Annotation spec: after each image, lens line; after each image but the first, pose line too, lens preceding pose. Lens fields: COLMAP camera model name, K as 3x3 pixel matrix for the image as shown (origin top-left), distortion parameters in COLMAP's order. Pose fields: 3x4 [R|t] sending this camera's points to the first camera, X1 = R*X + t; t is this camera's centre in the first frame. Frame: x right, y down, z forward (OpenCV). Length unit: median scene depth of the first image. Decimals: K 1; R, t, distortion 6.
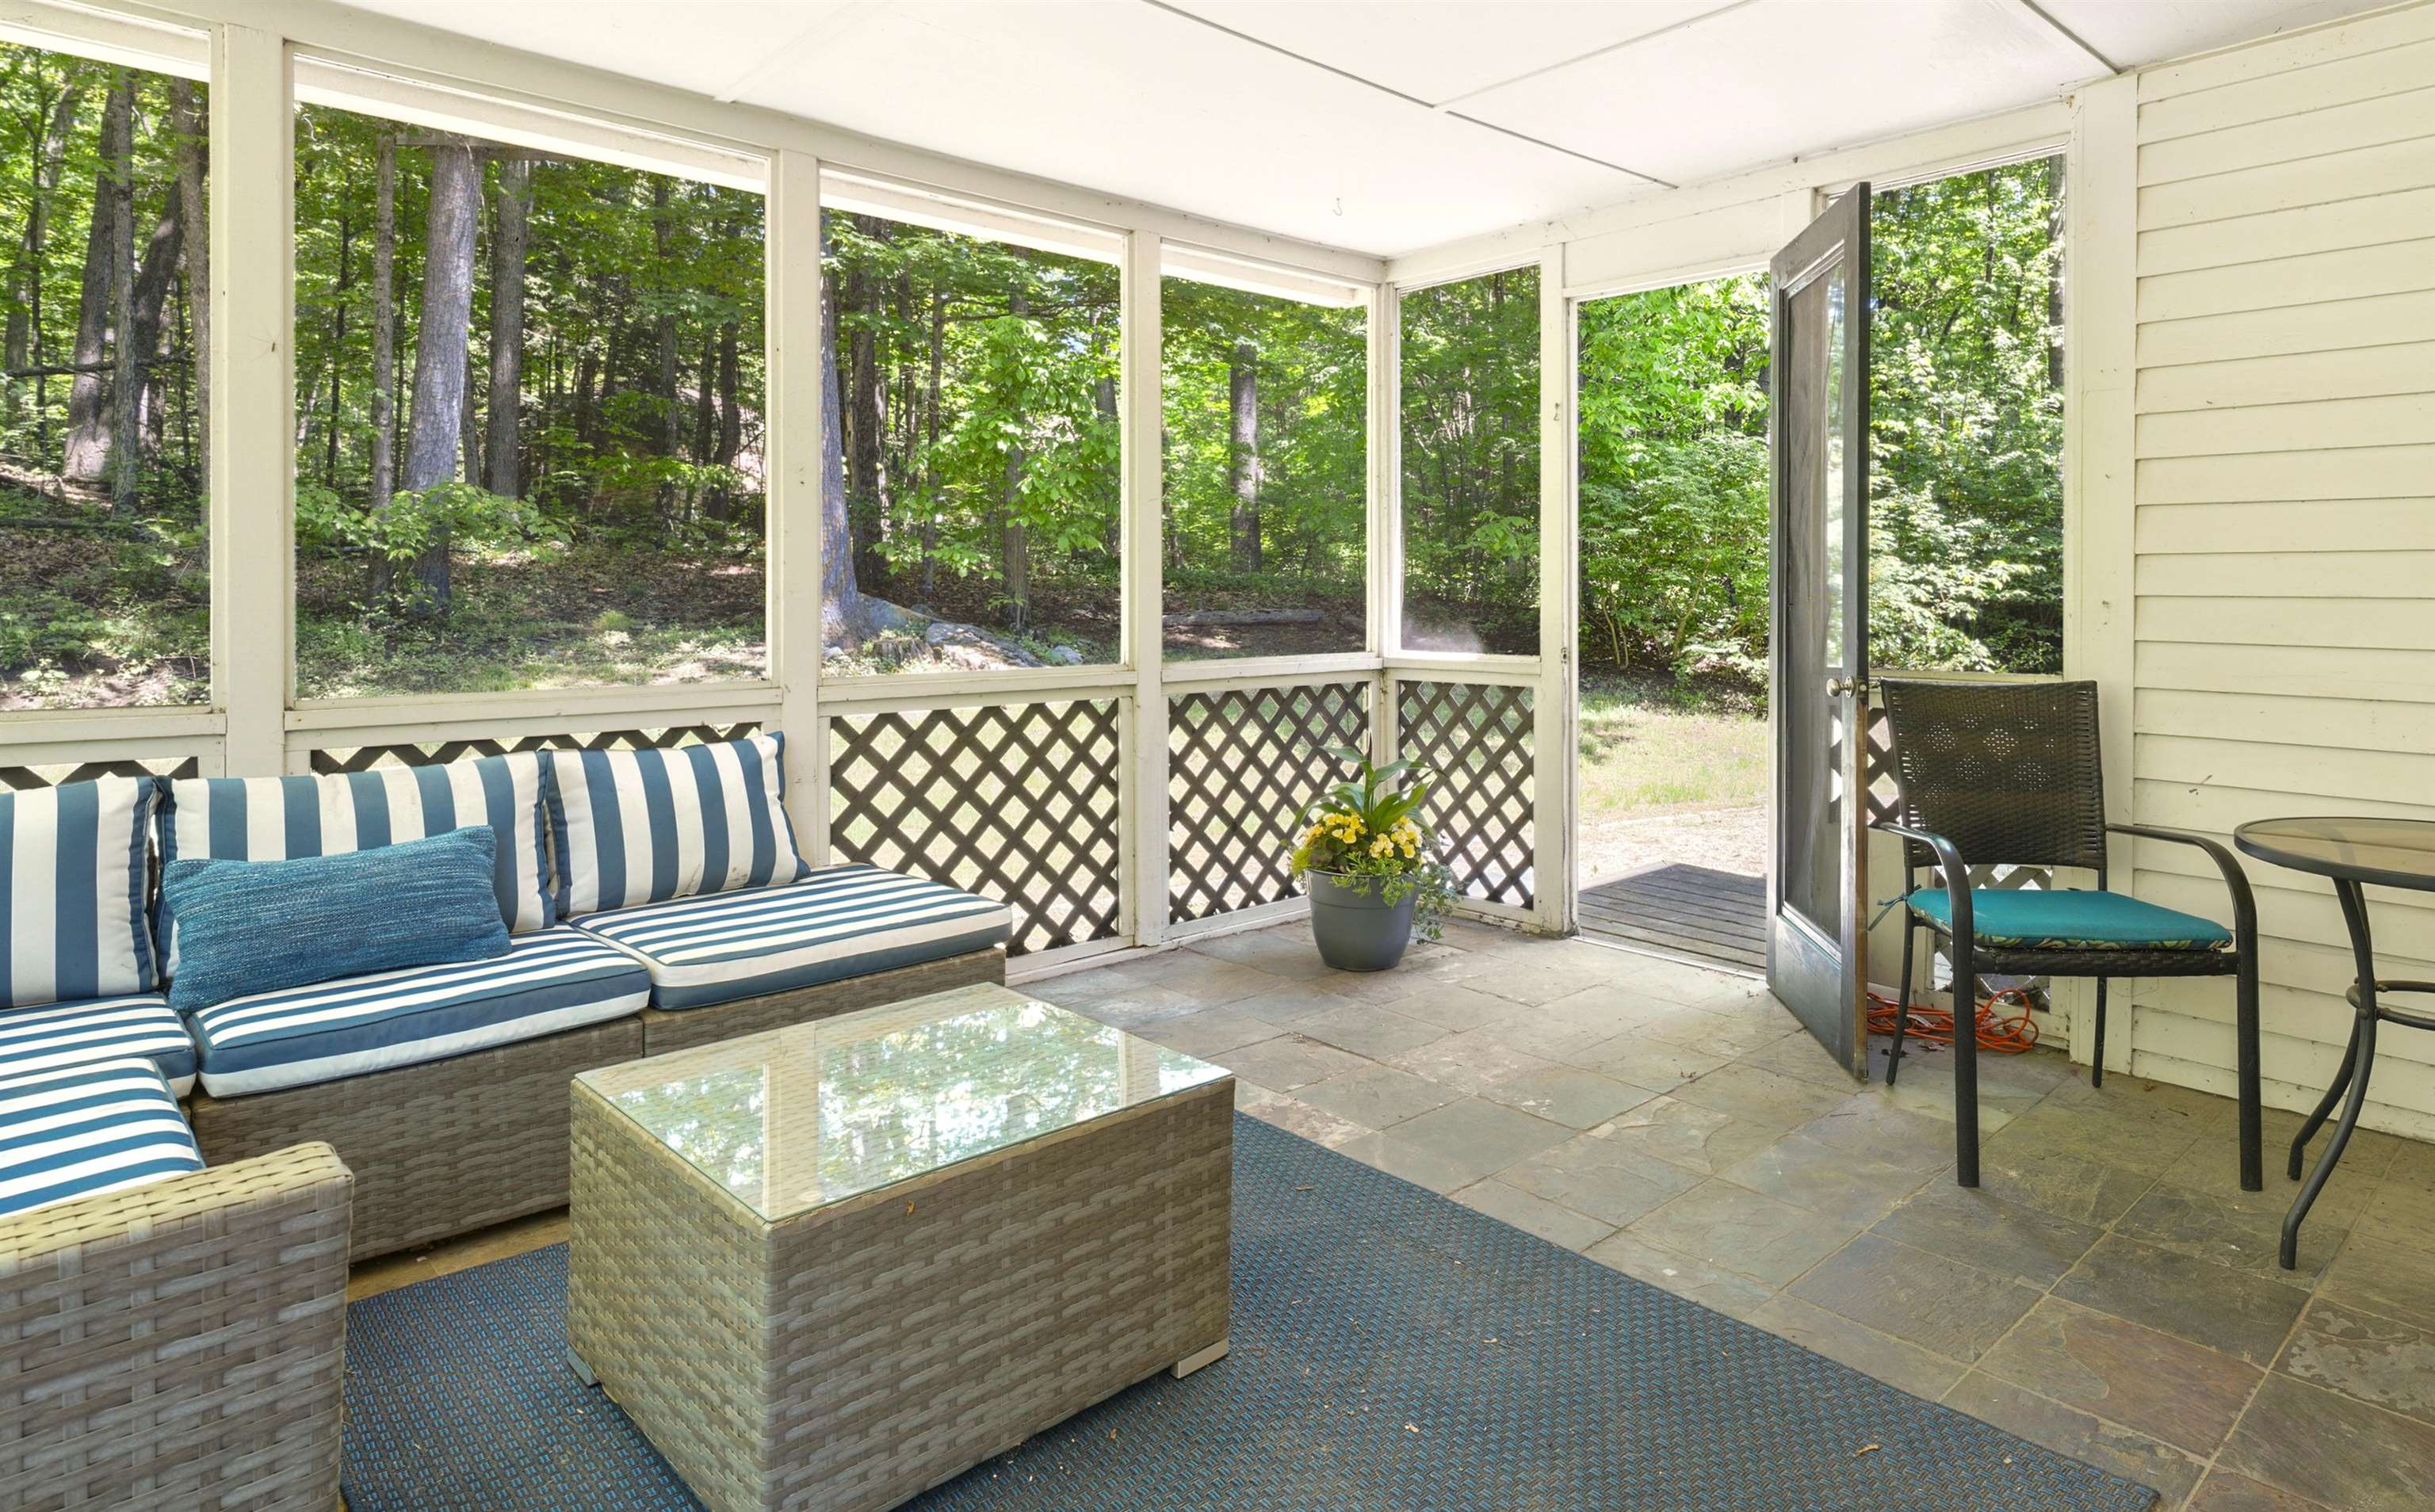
lens RADIAL K [[1371.0, 0, 1348.0], [0, 1371.0, 592.9], [0, 0, 1]] dist [0.005216, 0.000849]
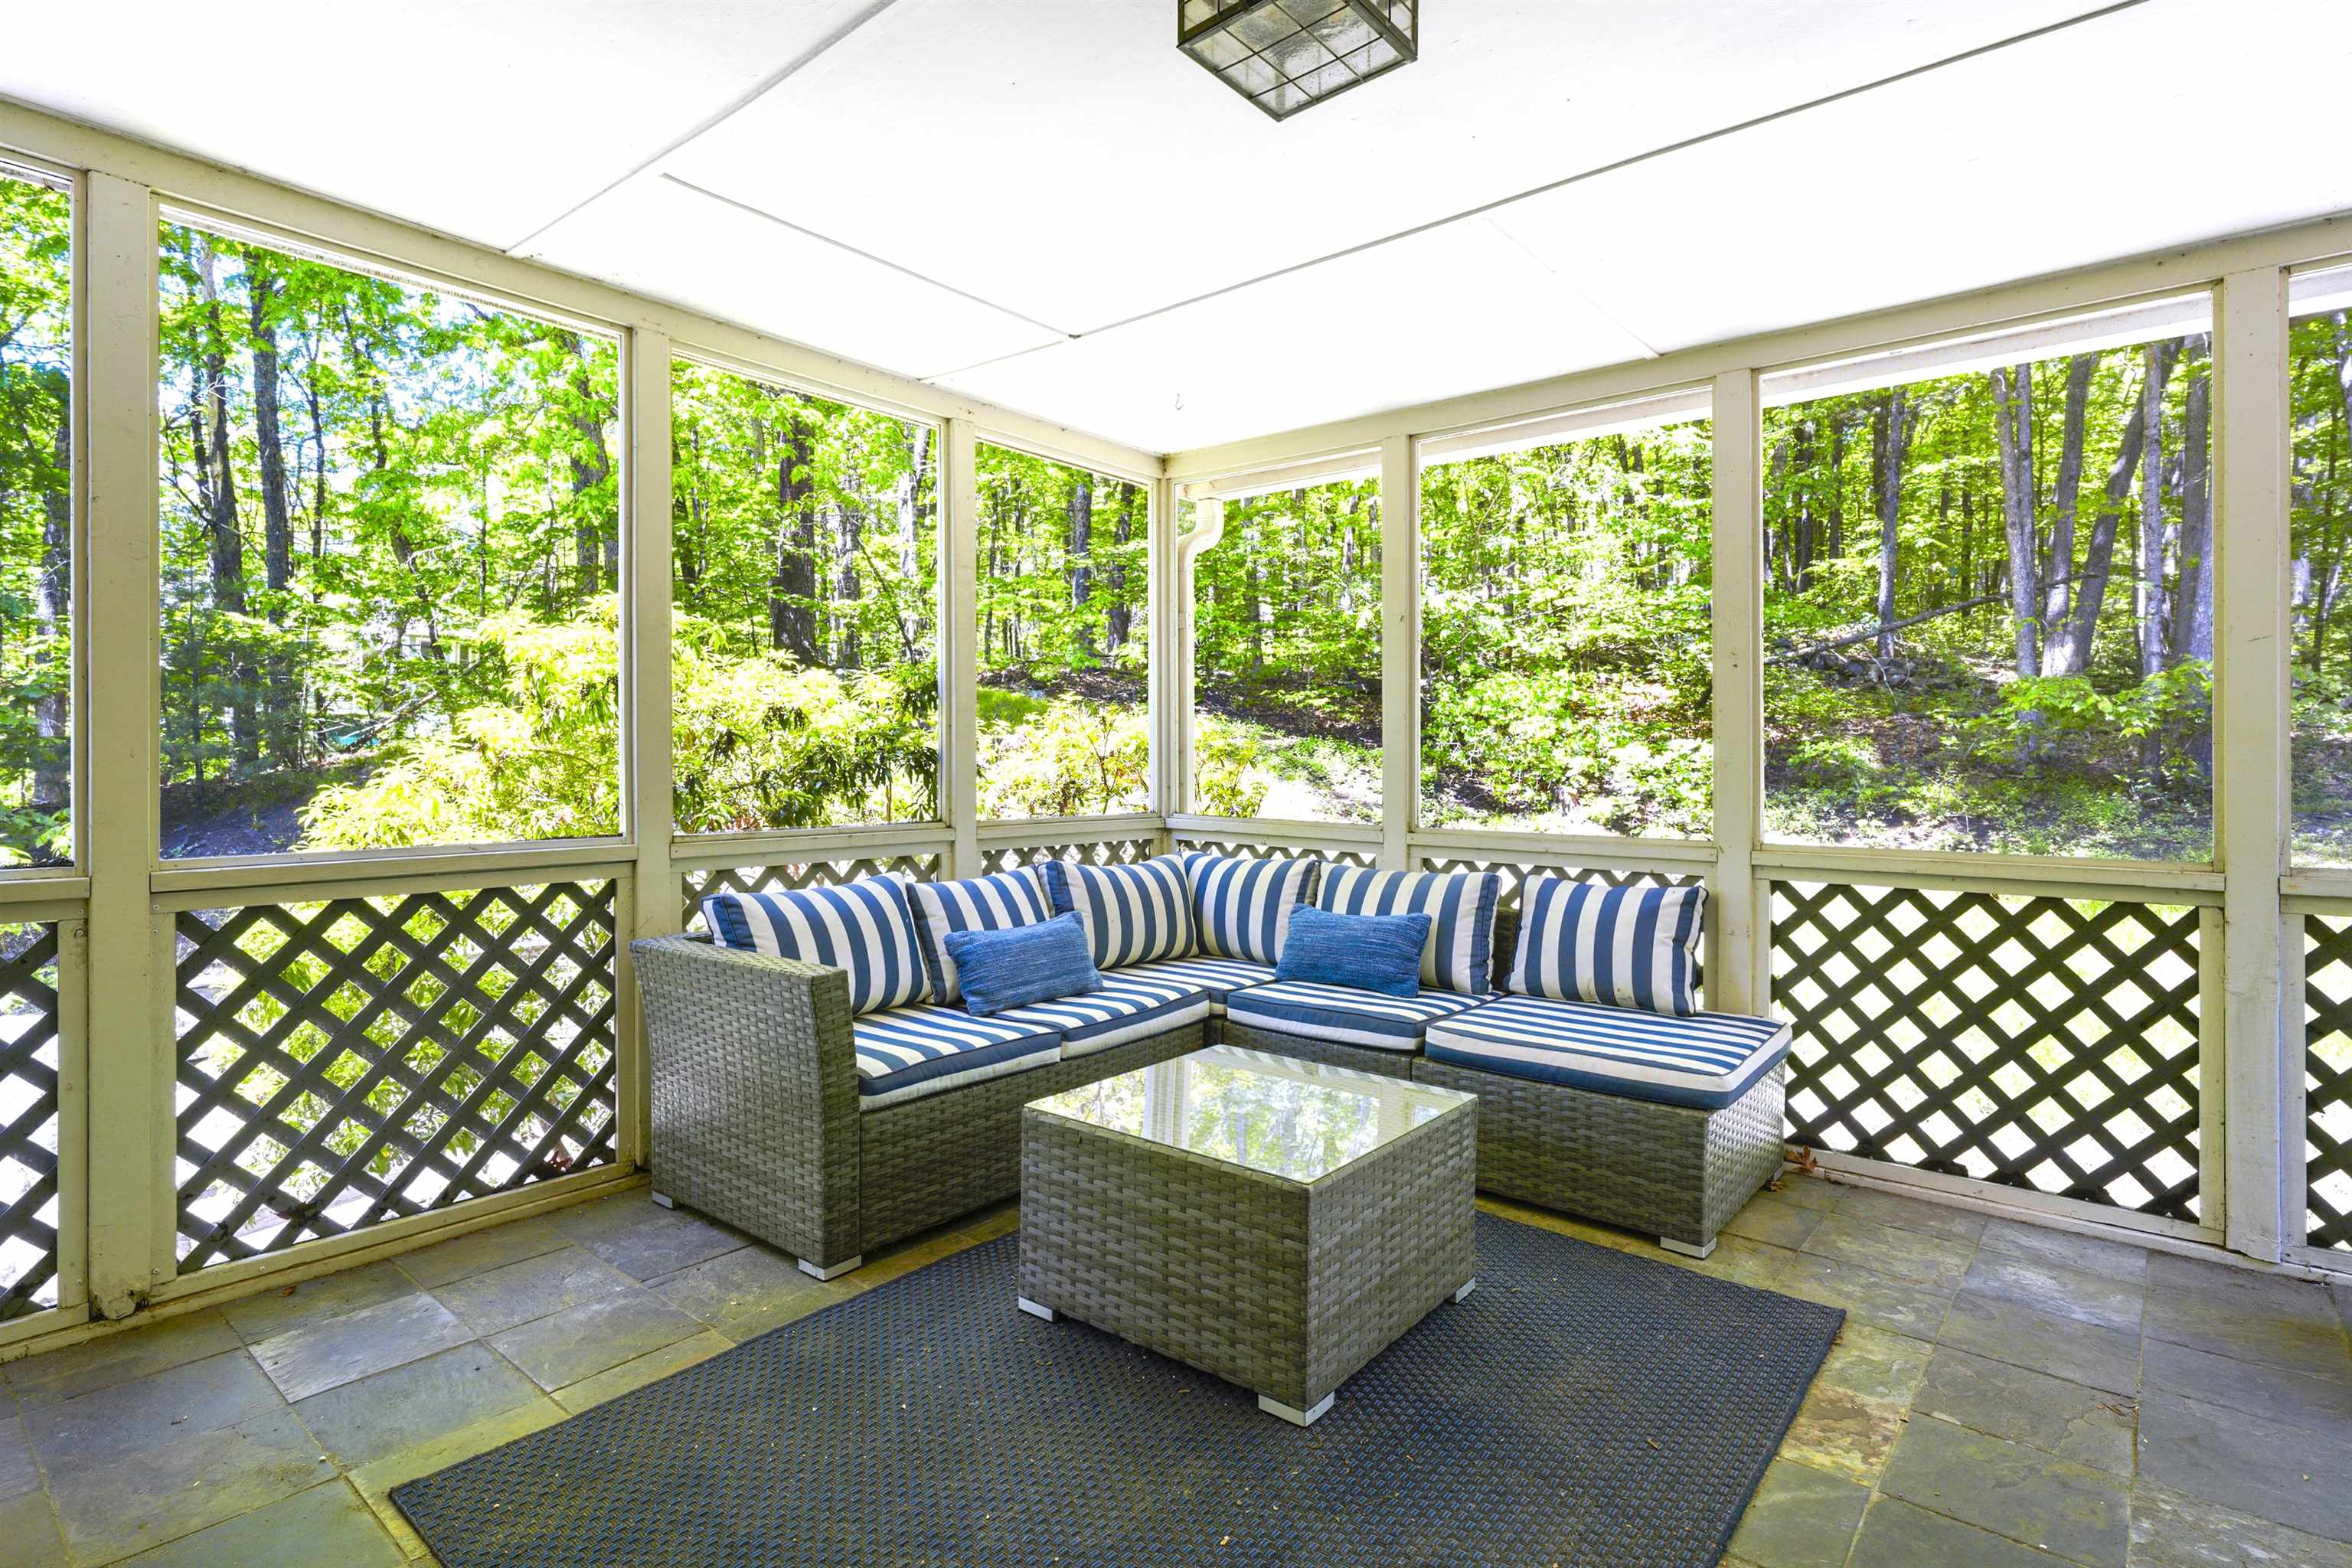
lens RADIAL K [[1164.8, 0, 1175.3], [0, 1164.8, 752.9], [0, 0, 1]] dist [-0.000978, 0.000043]
pose [[0.105233, -0.006779, -0.994424, 0.417980], [-0.006005, 0.999954, -0.007453, 0.000520], [0.994429, 0.006756, 0.105188, 0.379962]]
